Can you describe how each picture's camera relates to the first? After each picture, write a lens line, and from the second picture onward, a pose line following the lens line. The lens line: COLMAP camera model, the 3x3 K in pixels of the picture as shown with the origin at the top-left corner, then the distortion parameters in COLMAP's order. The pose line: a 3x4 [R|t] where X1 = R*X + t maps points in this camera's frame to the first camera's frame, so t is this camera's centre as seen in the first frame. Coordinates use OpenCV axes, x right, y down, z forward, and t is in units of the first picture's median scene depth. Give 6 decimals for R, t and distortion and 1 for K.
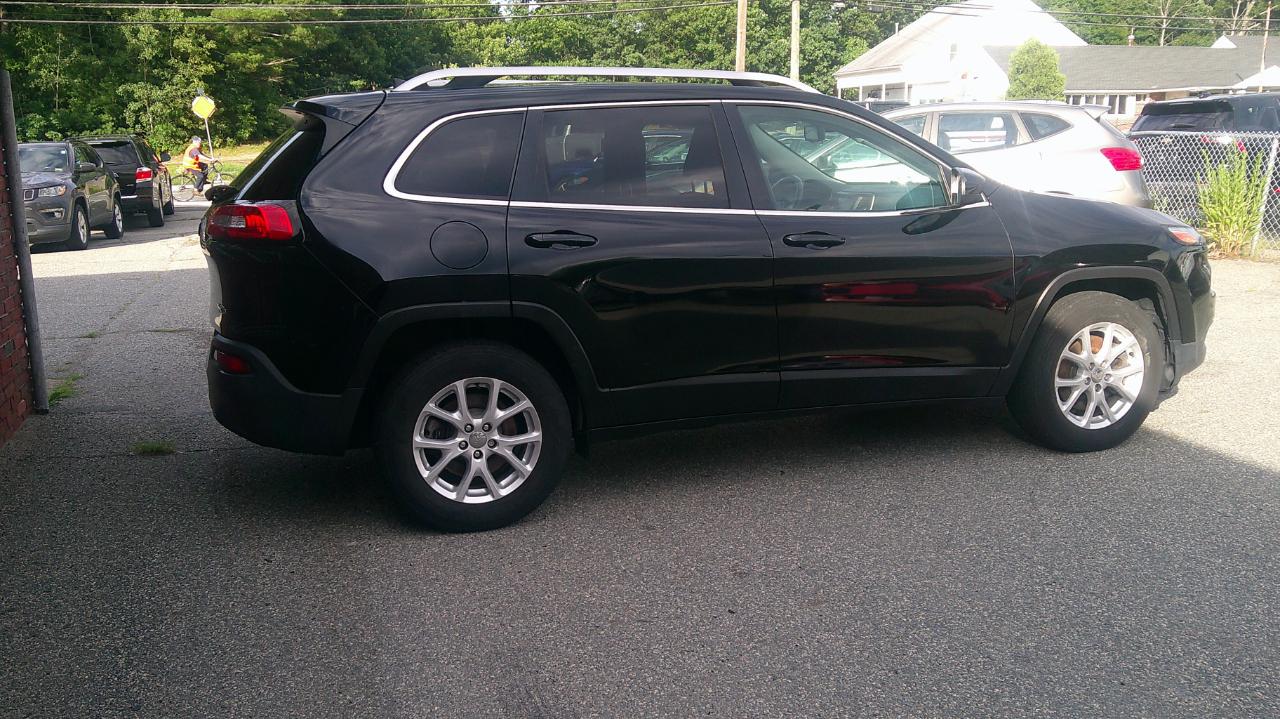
lens RADIAL K [[1103.1, 0, 574.5], [0, 1103.1, 361.7], [0, 0, 1]] dist [0.063637, -0.120020]
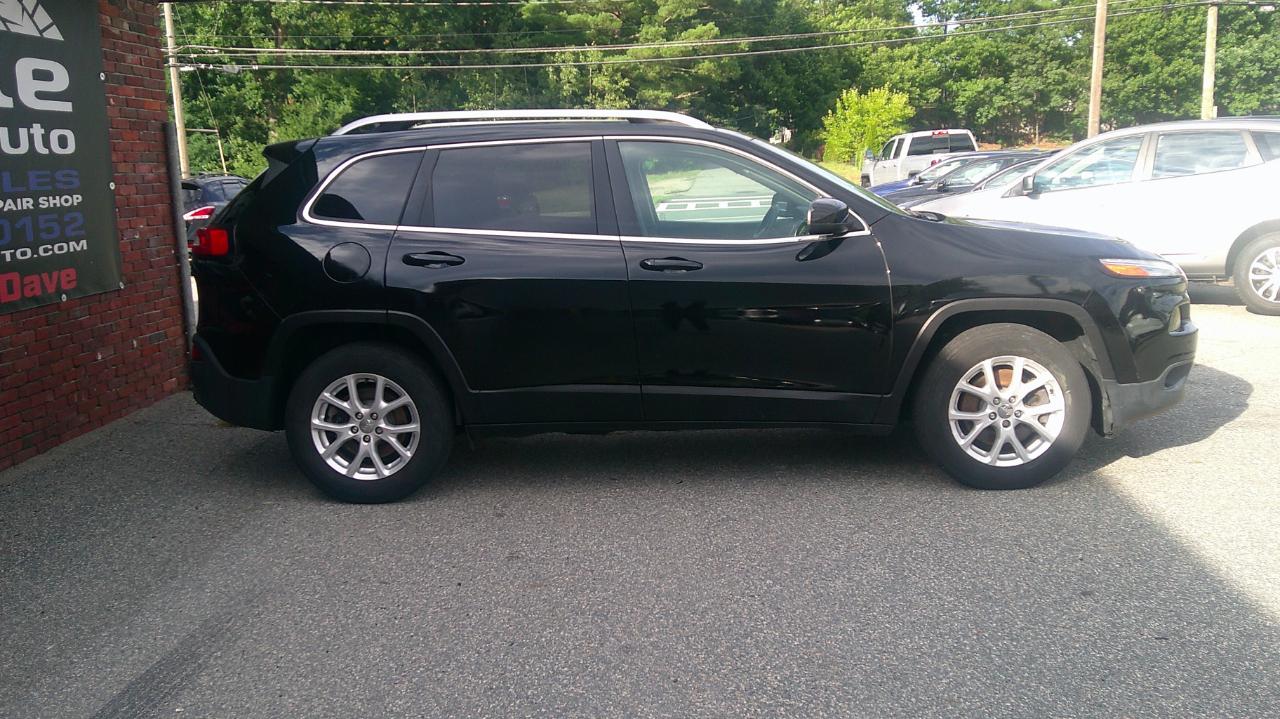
lens RADIAL K [[1103.1, 0, 641.7], [0, 1103.1, 363.3], [0, 0, 1]] dist [0.063637, -0.120020]
pose [[0.934740, 0.049771, -0.351829, 0.532437], [-0.056653, 0.998351, -0.009287, -0.002268], [0.350786, 0.028613, 0.936018, -0.011424]]
